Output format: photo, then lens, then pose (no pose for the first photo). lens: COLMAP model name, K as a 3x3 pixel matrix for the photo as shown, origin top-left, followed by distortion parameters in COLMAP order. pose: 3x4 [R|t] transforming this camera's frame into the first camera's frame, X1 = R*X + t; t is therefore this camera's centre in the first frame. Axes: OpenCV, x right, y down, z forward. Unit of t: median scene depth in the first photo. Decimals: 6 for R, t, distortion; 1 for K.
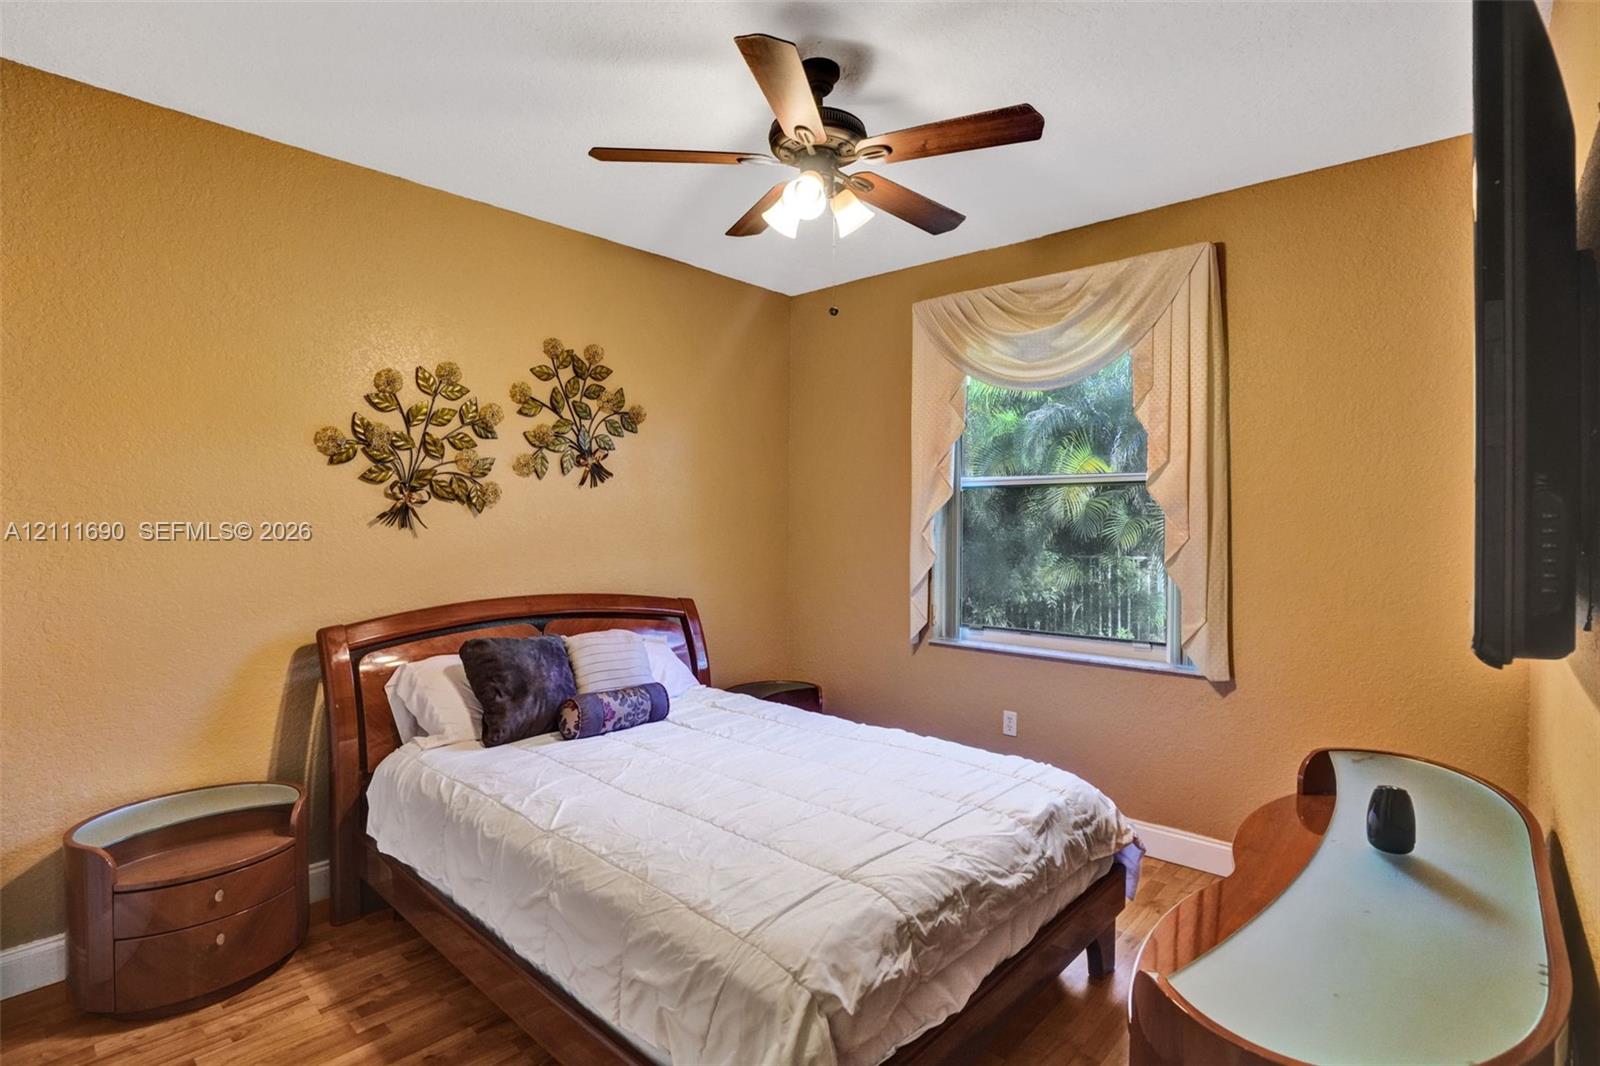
lens RADIAL K [[771.4, 0, 801.5], [0, 771.4, 526.7], [0, 0, 1]] dist [-0.048396, 0.001042]
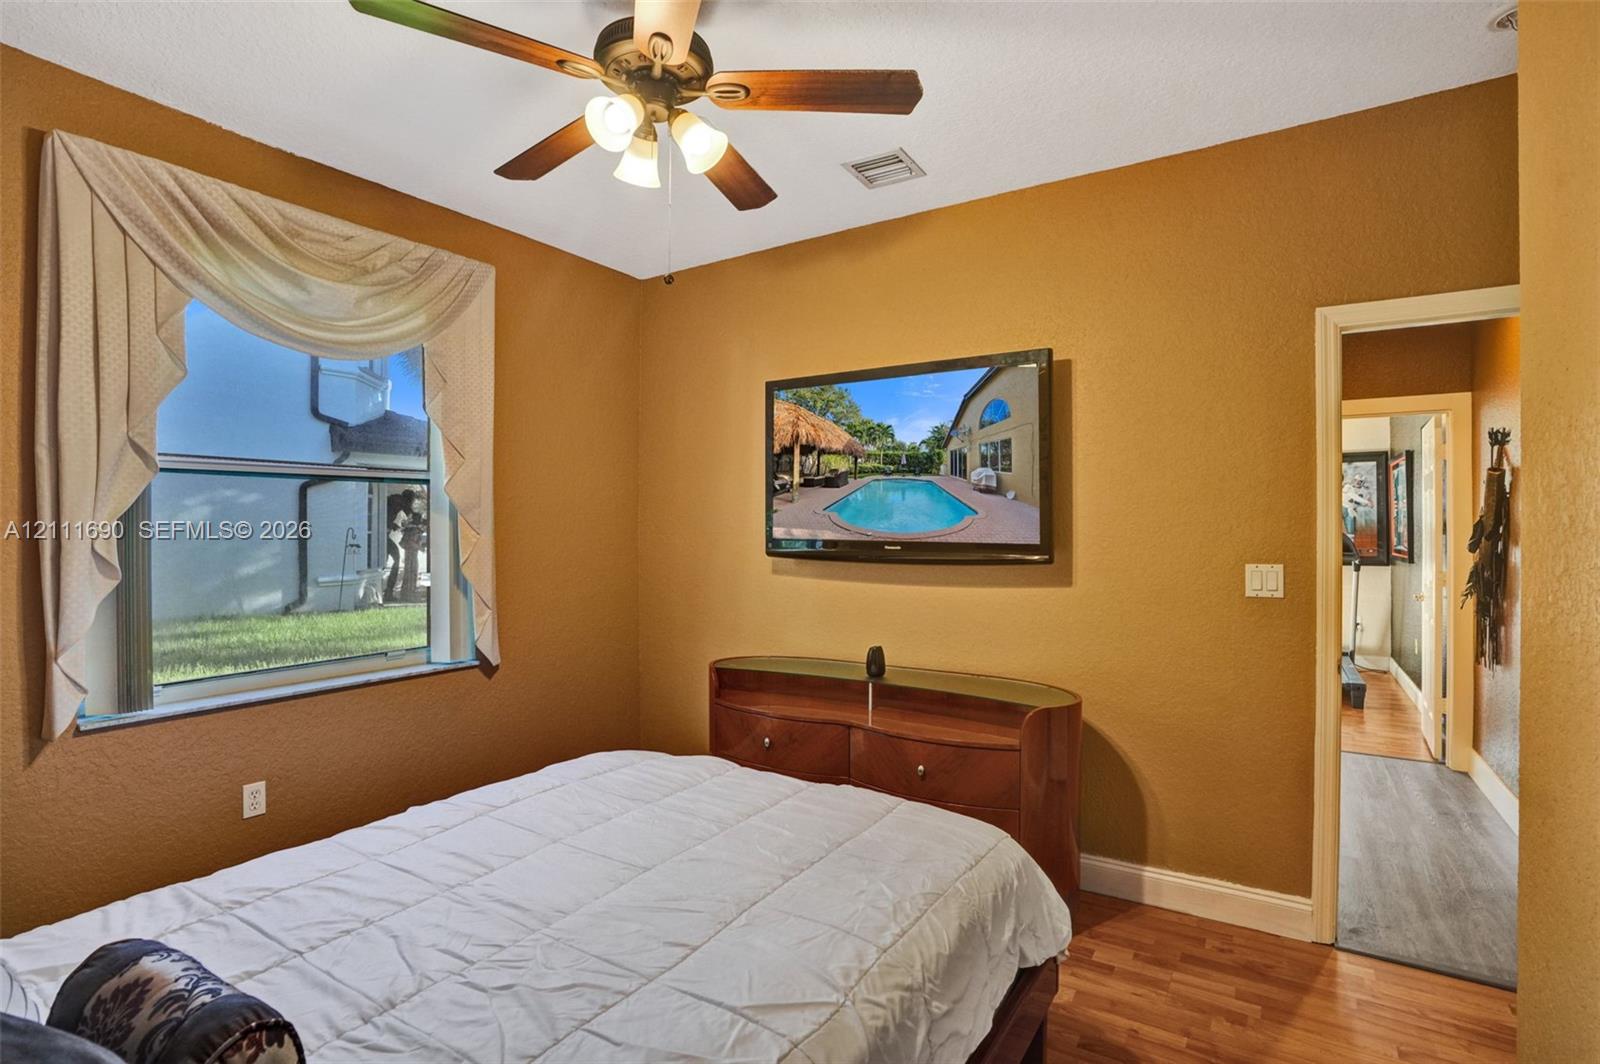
lens RADIAL K [[771.4, 0, 801.5], [0, 771.4, 525.7], [0, 0, 1]] dist [-0.048396, 0.001042]
pose [[-0.171208, -0.005513, 0.985220, -0.607970], [0.008281, 0.999941, 0.007034, -0.003540], [-0.985200, 0.009363, -0.171152, 0.725975]]
